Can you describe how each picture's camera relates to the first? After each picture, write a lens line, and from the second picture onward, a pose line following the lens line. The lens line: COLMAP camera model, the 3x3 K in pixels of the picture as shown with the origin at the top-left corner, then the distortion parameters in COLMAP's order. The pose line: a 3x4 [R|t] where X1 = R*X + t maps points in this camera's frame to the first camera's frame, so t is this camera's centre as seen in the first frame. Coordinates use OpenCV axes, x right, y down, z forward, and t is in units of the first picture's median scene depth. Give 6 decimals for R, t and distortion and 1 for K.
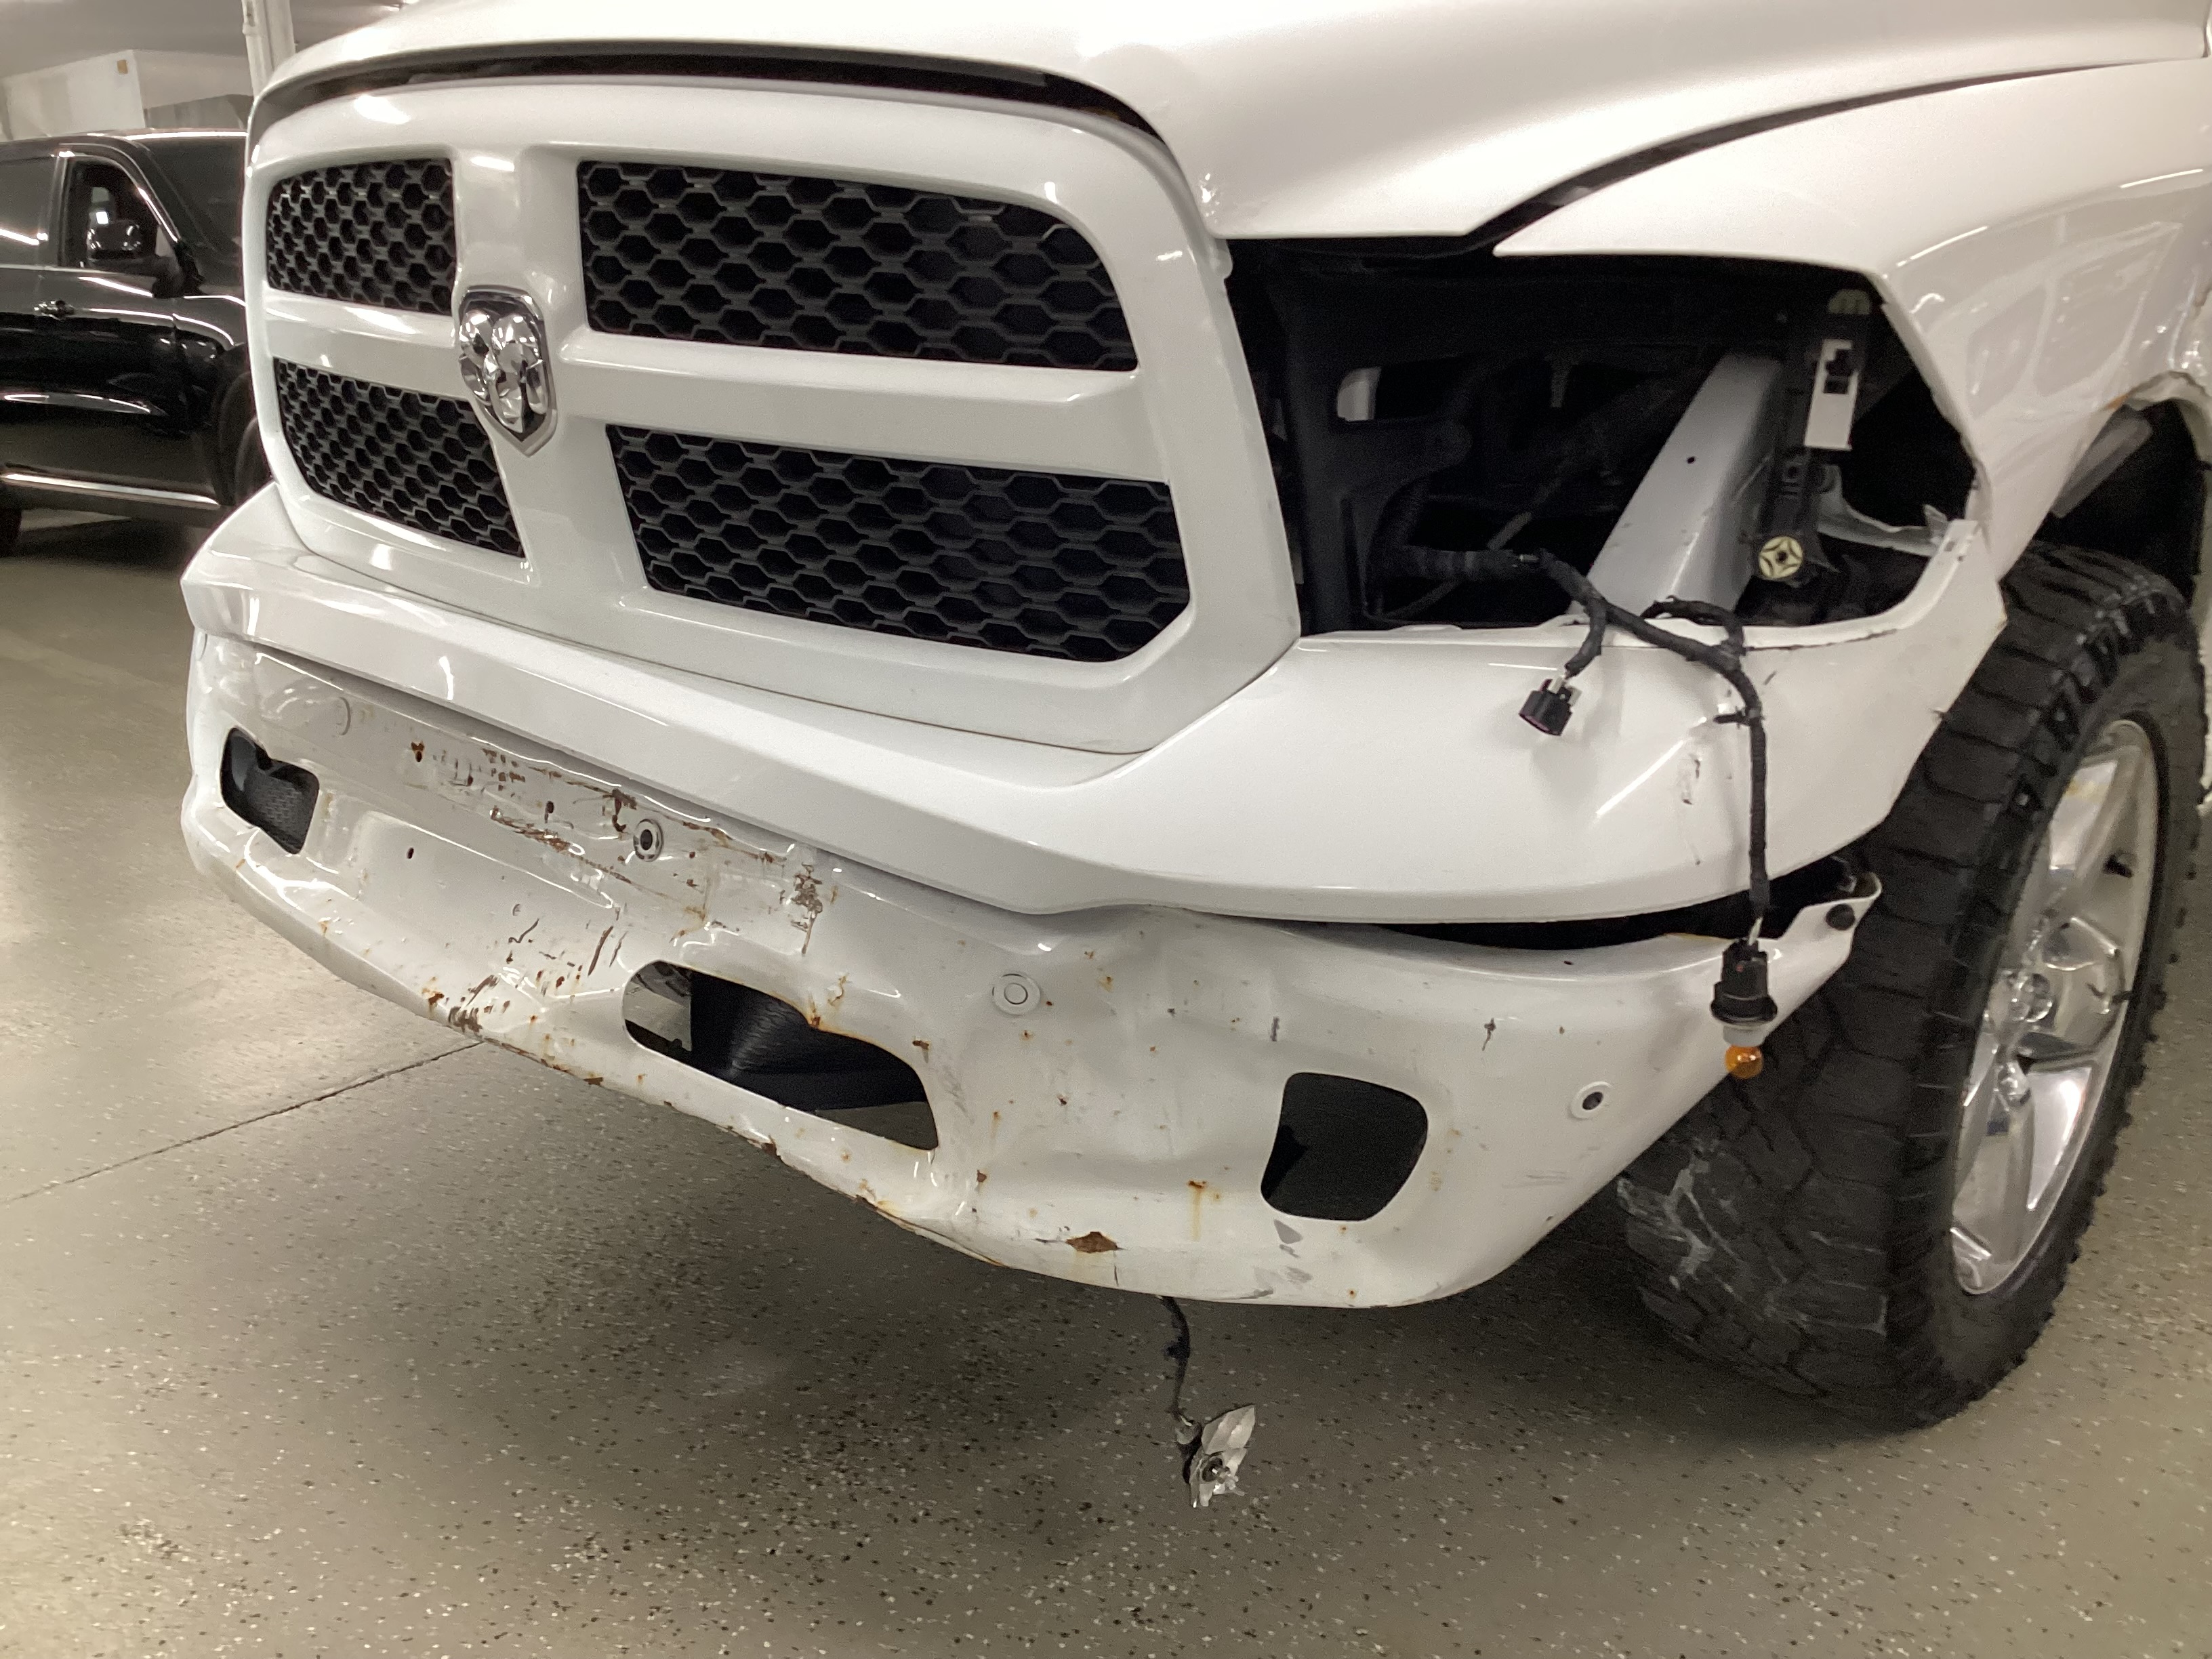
lens RADIAL K [[2019.8, 0, 1106.0], [0, 2019.8, 829.5], [0, 0, 1]] dist [0.110463, -0.234785]
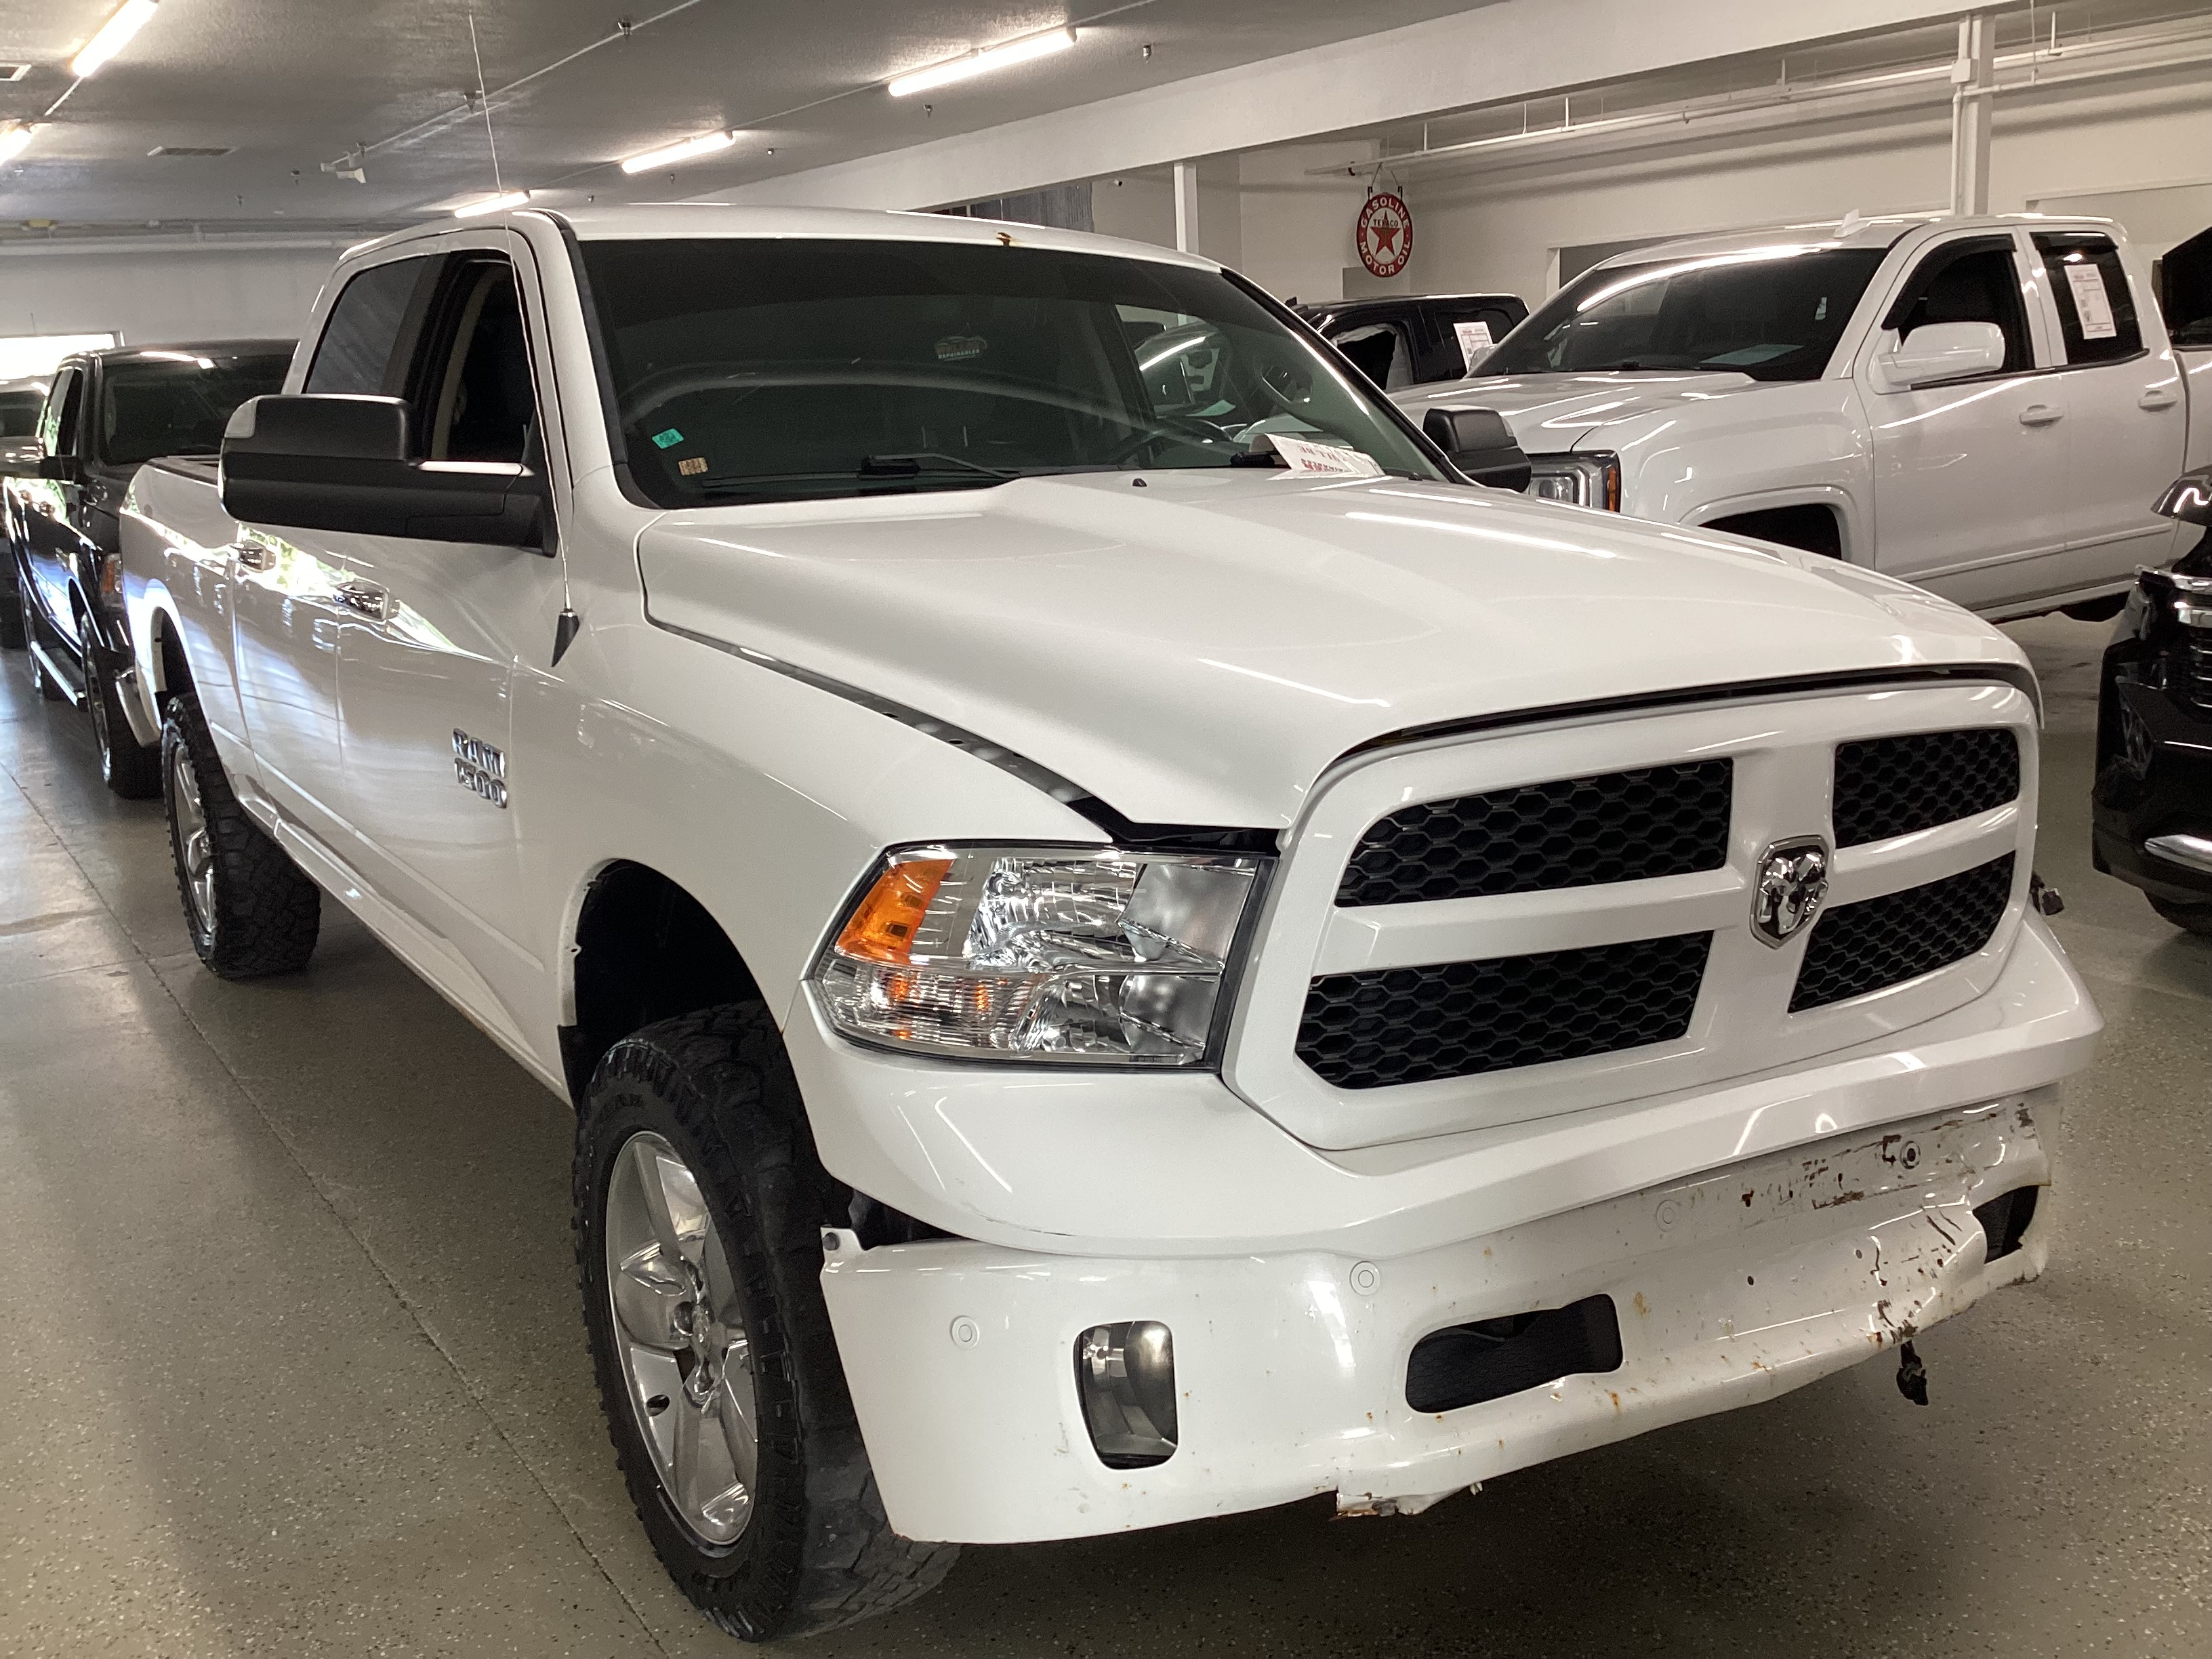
lens RADIAL K [[2019.8, 0, 1106.0], [0, 2019.8, 829.5], [0, 0, 1]] dist [0.110463, -0.234785]
pose [[0.254962, -0.201712, 0.945678, -1.896709], [0.295256, 0.947532, 0.122504, -0.631441], [-0.920770, 0.247983, 0.301142, 1.092000]]
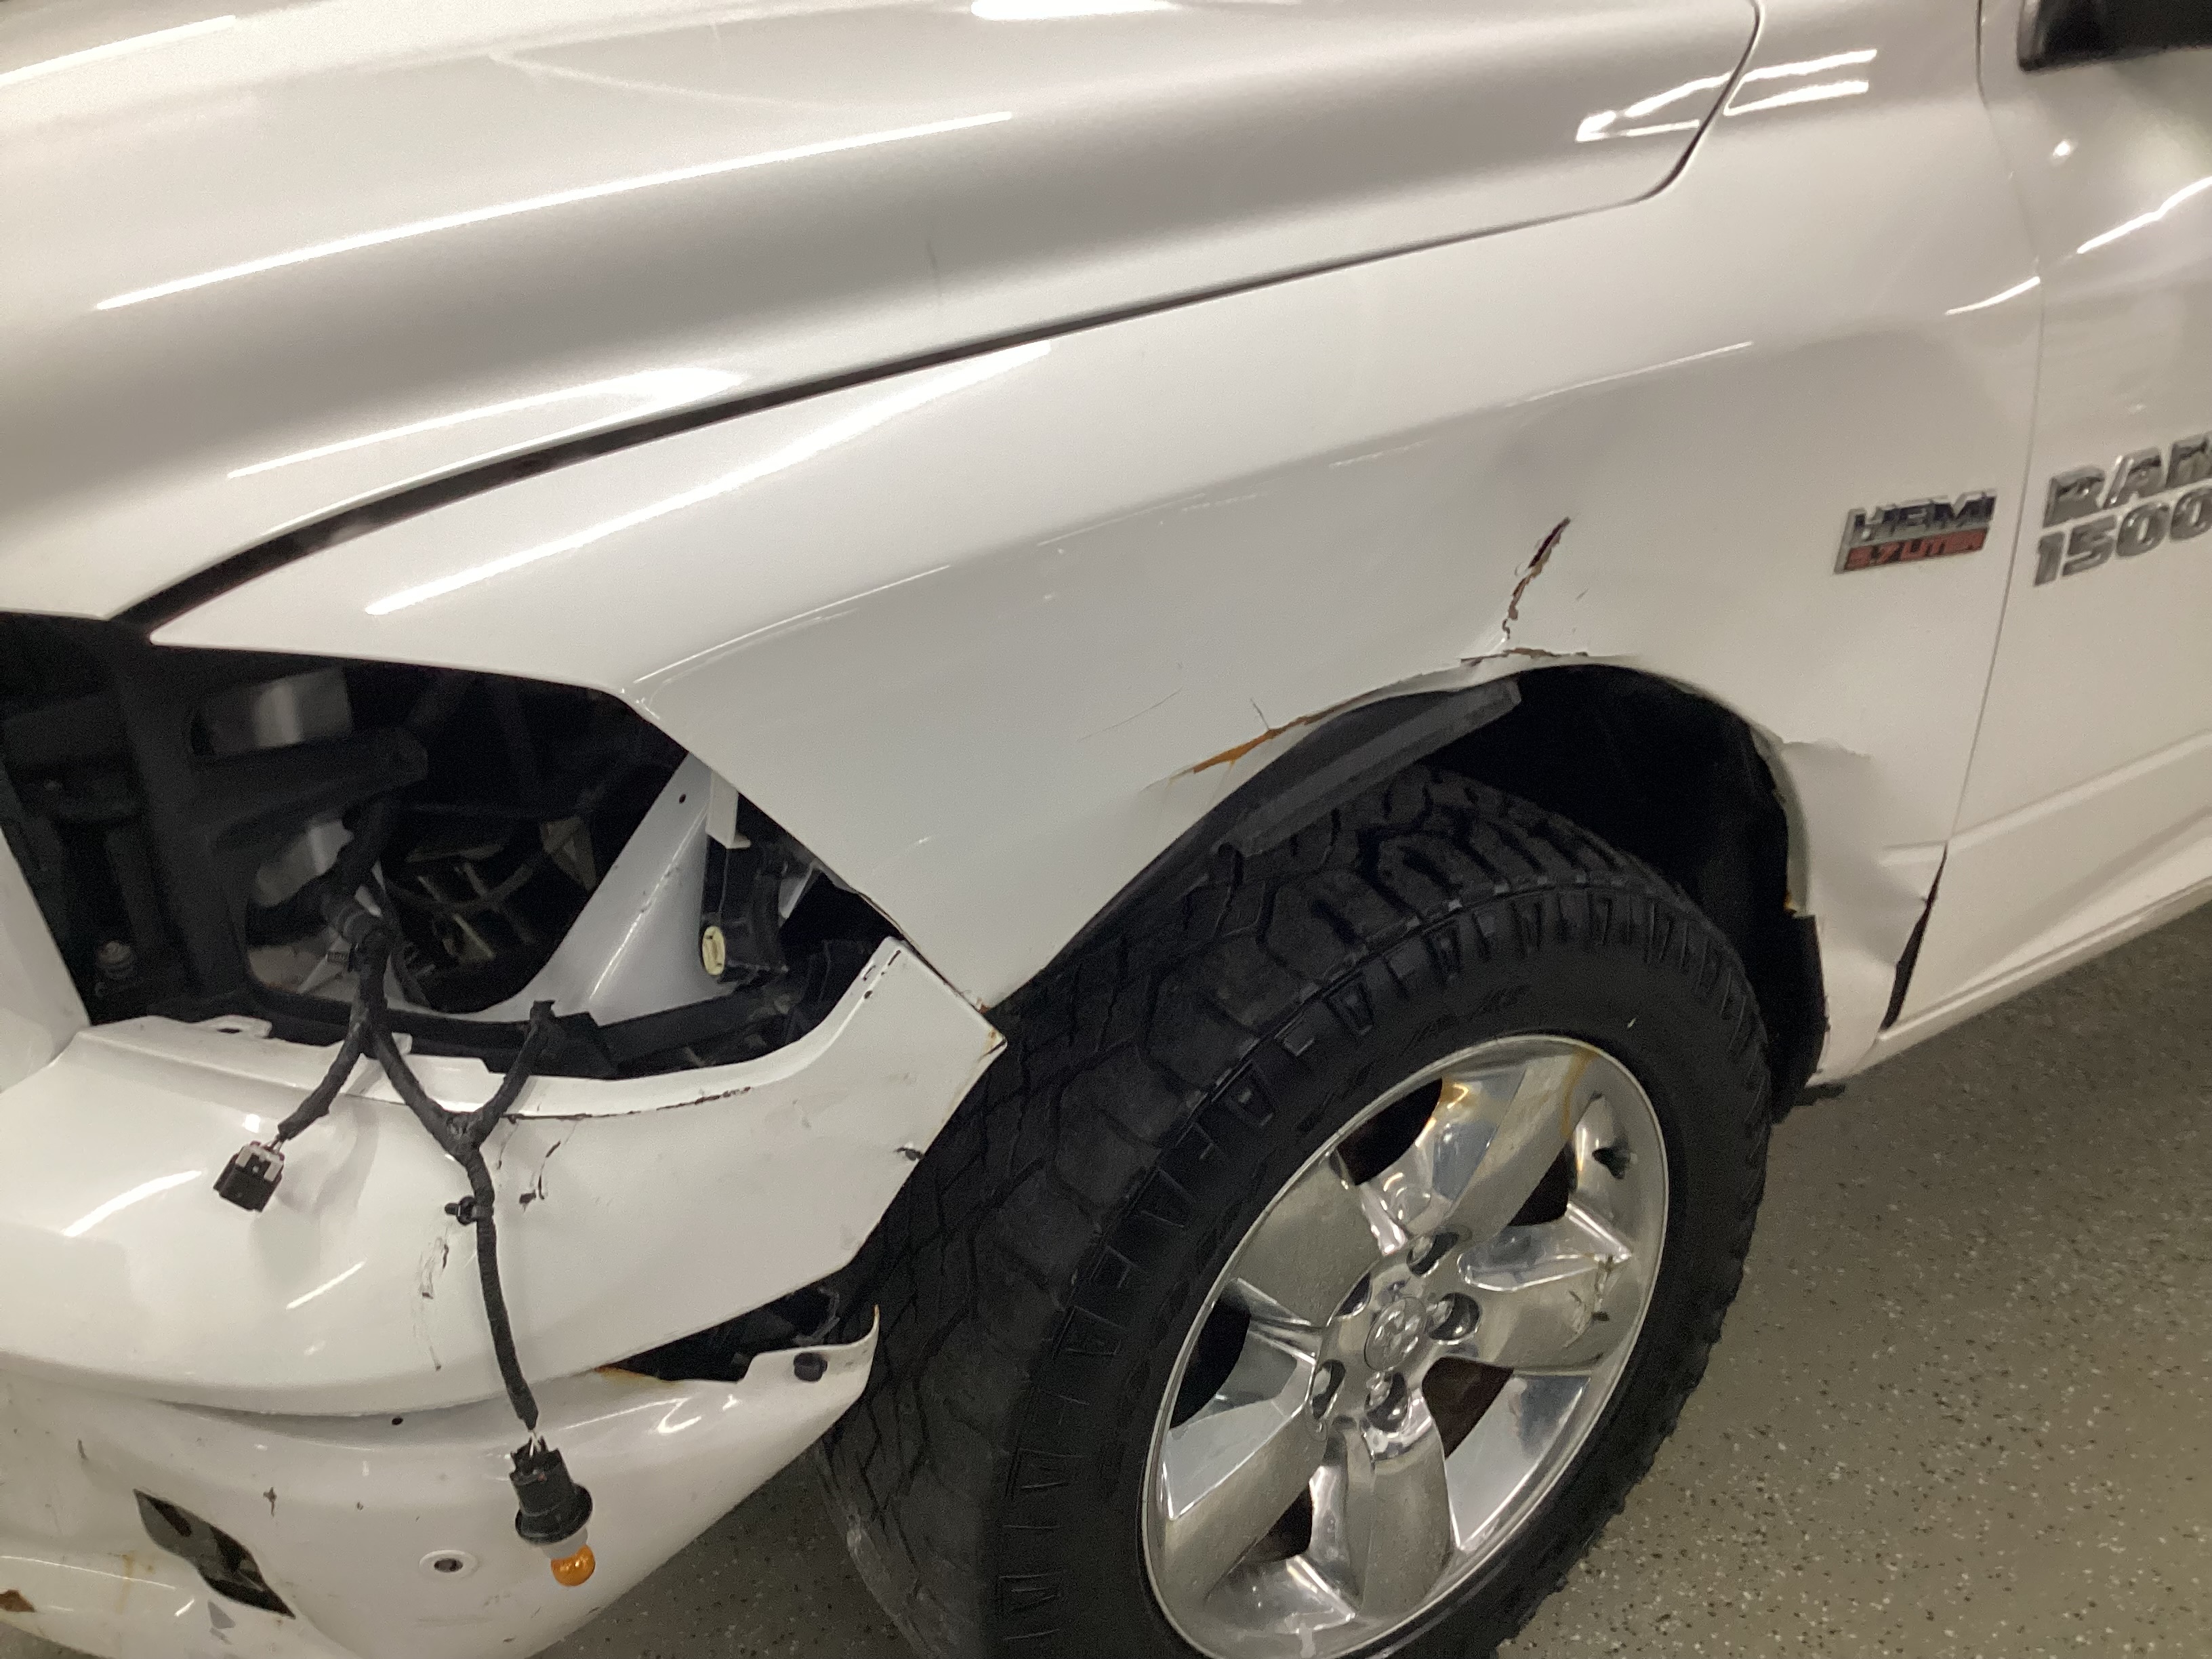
lens RADIAL K [[2019.8, 0, 1106.0], [0, 2019.8, 829.5], [0, 0, 1]] dist [0.110463, -0.234785]
pose [[0.972190, 0.084078, -0.218580, 0.631548], [-0.055308, 0.989360, 0.134566, -0.287964], [0.227568, -0.118734, 0.966496, 0.246900]]
